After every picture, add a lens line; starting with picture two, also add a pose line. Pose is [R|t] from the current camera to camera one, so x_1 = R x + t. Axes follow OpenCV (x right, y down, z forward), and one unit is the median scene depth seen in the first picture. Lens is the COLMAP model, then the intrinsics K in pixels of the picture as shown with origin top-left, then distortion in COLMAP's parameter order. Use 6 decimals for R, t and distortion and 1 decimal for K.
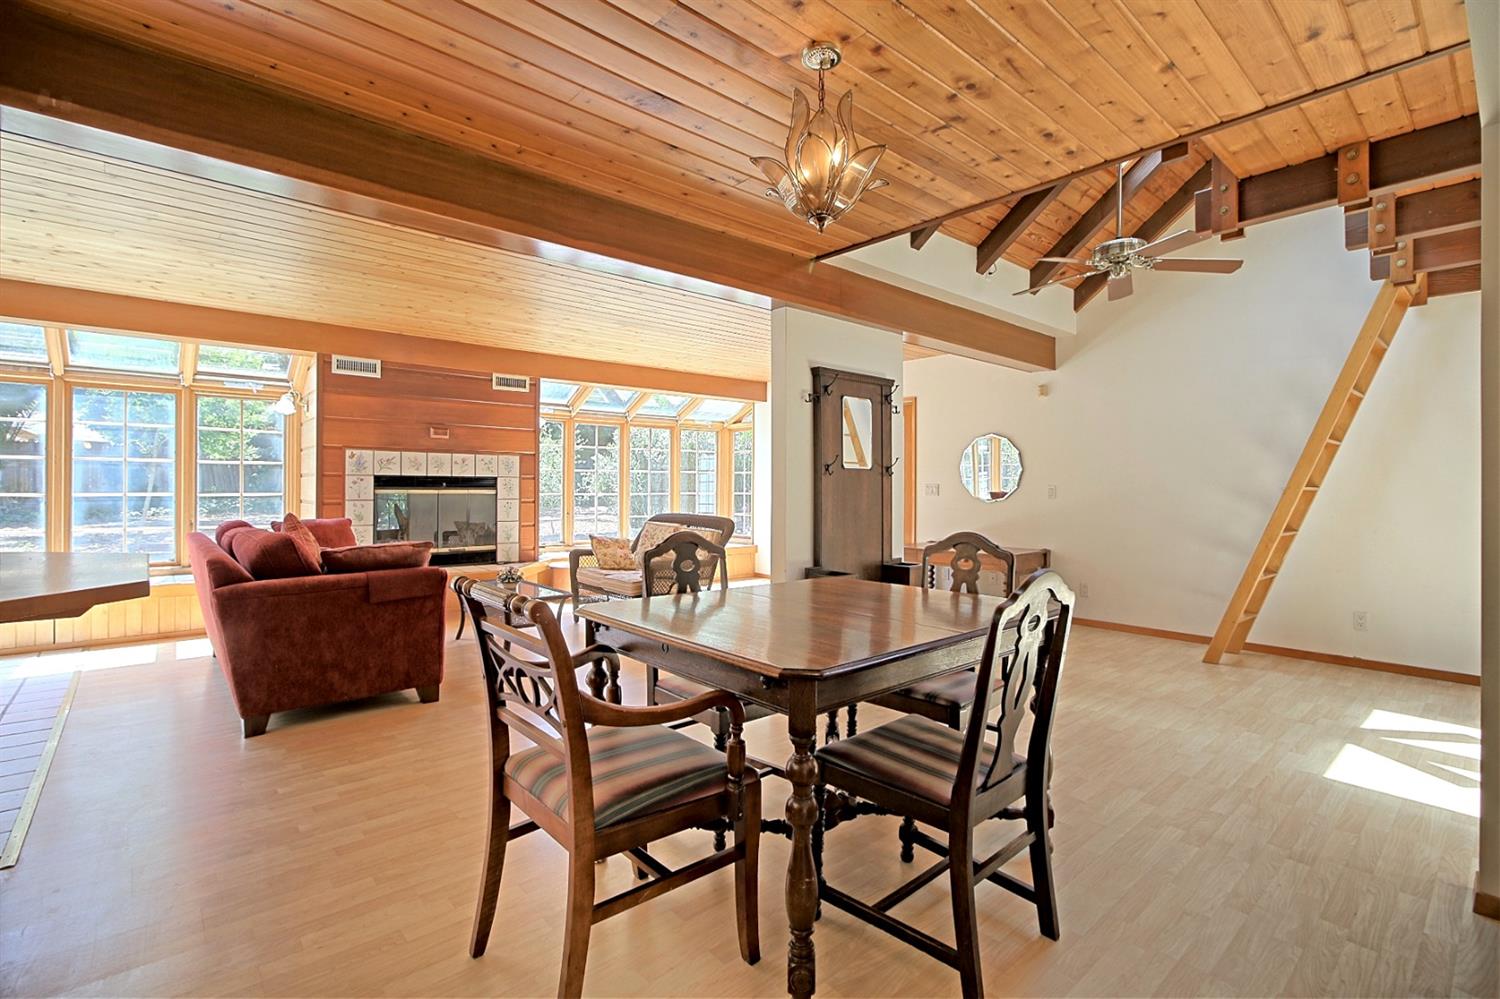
lens RADIAL K [[687.5, 0, 752.5], [0, 687.5, 486.4], [0, 0, 1]] dist [-0.007732, 0.001075]
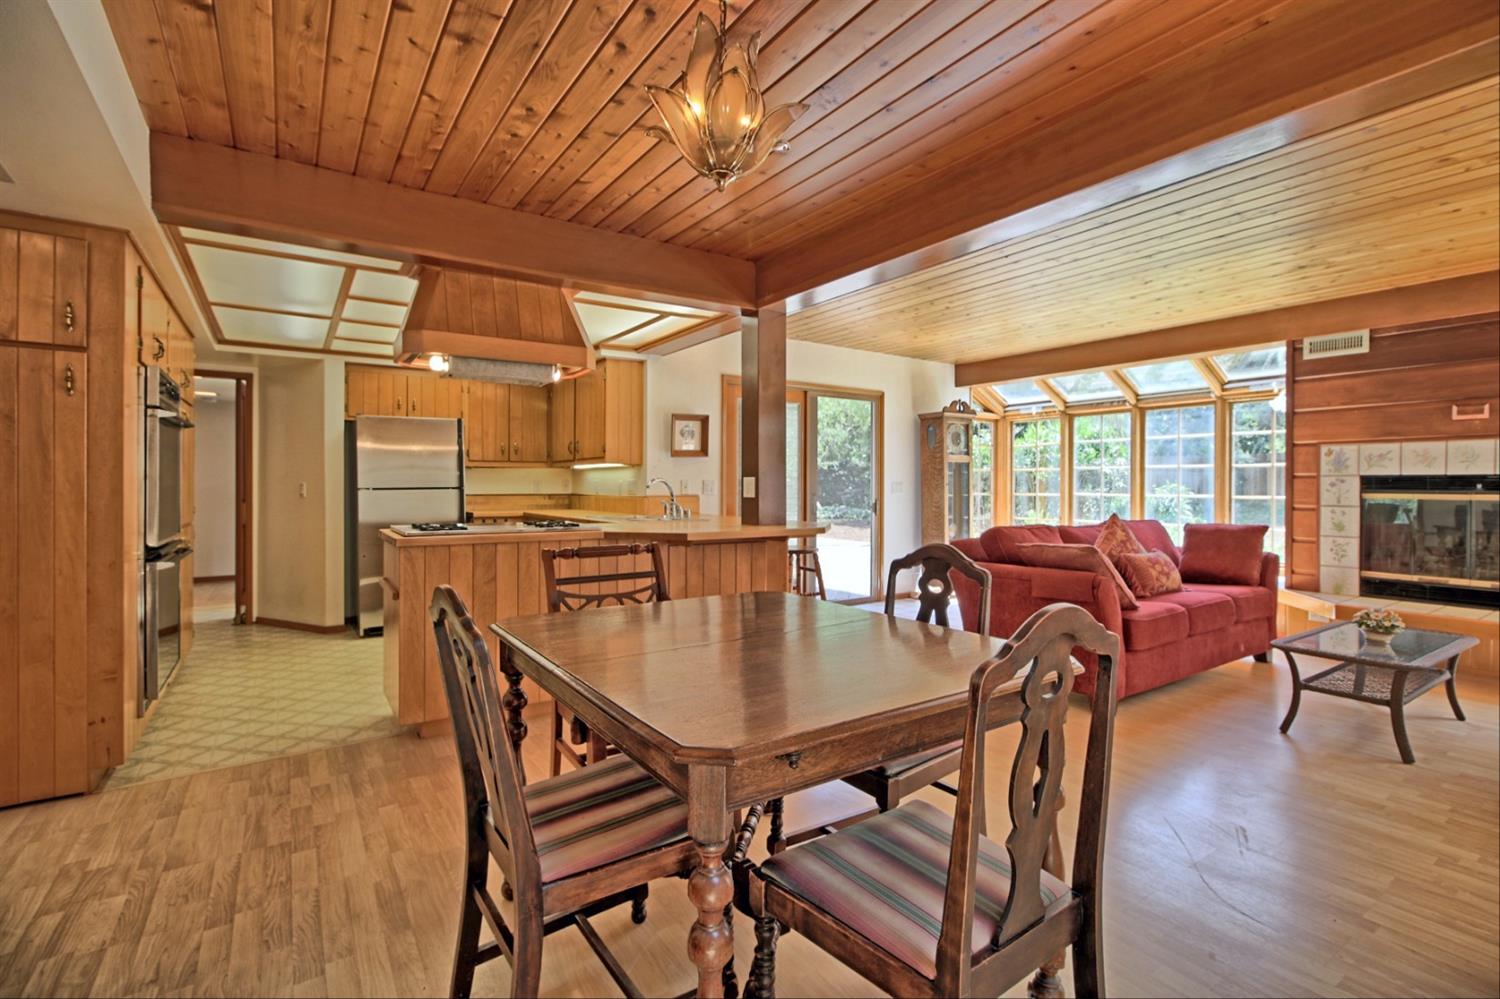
lens RADIAL K [[687.5, 0, 752.5], [0, 687.5, 486.4], [0, 0, 1]] dist [-0.007732, 0.001075]
pose [[-0.113674, -0.002964, -0.993514, 0.323877], [-0.001204, 0.999995, -0.002846, -0.000395], [0.993517, 0.000873, -0.113678, 0.390054]]
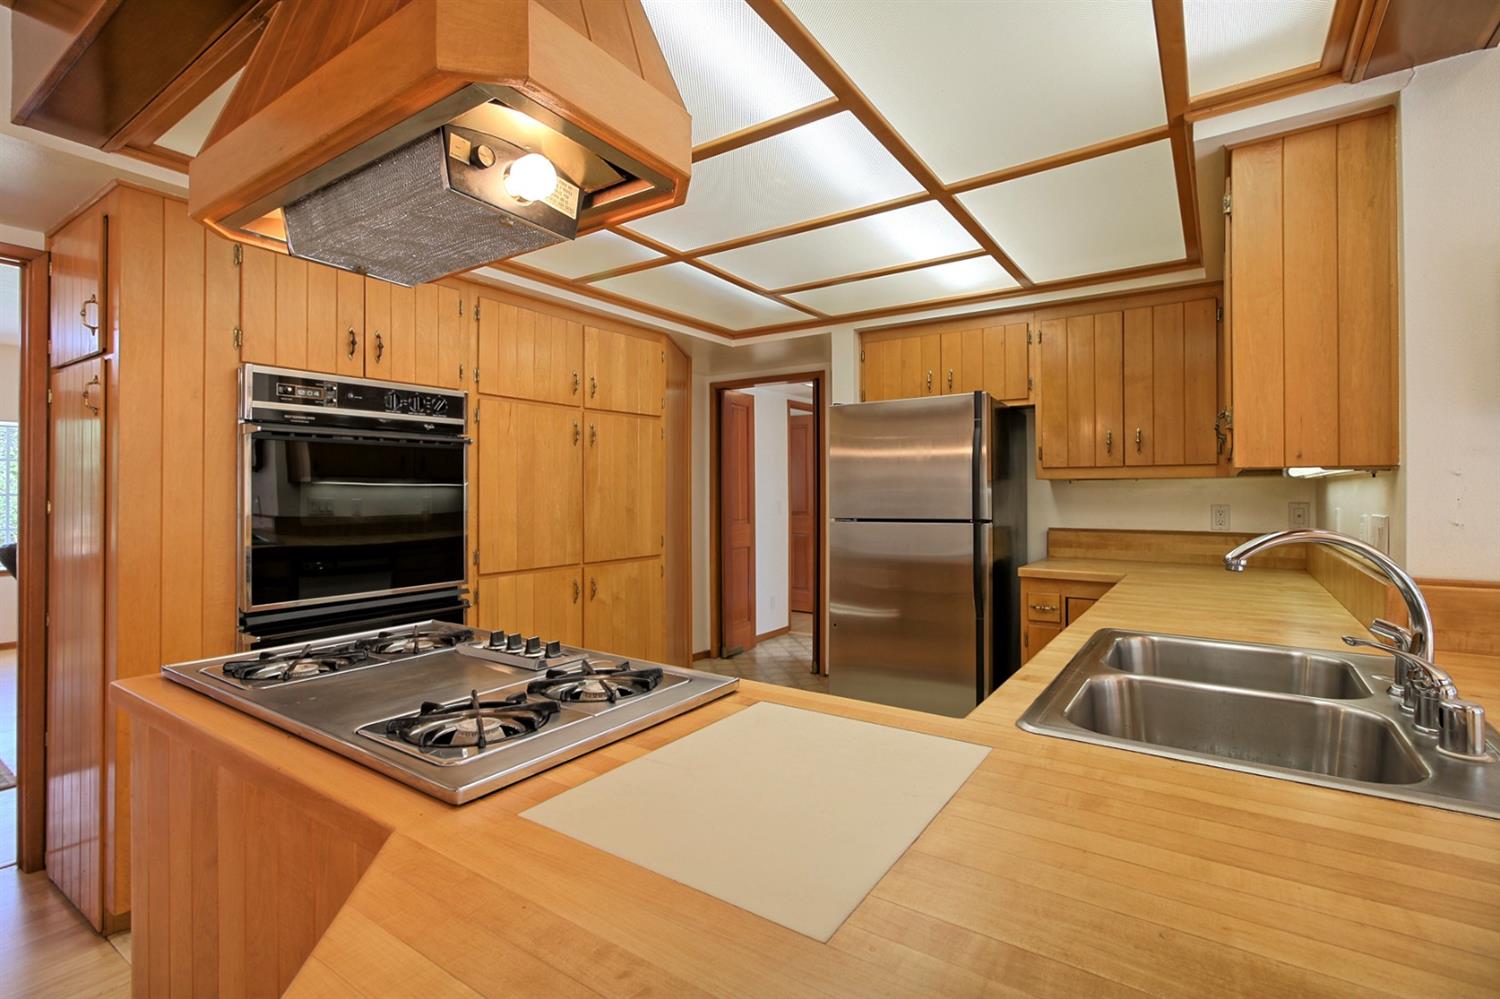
lens RADIAL K [[687.5, 0, 752.5], [0, 687.5, 486.4], [0, 0, 1]] dist [-0.007732, 0.001075]
pose [[-0.967142, -0.002001, -0.254230, -0.293334], [-0.001166, 0.999993, -0.003436, -0.024677], [0.254235, -0.003027, -0.967138, 0.325354]]
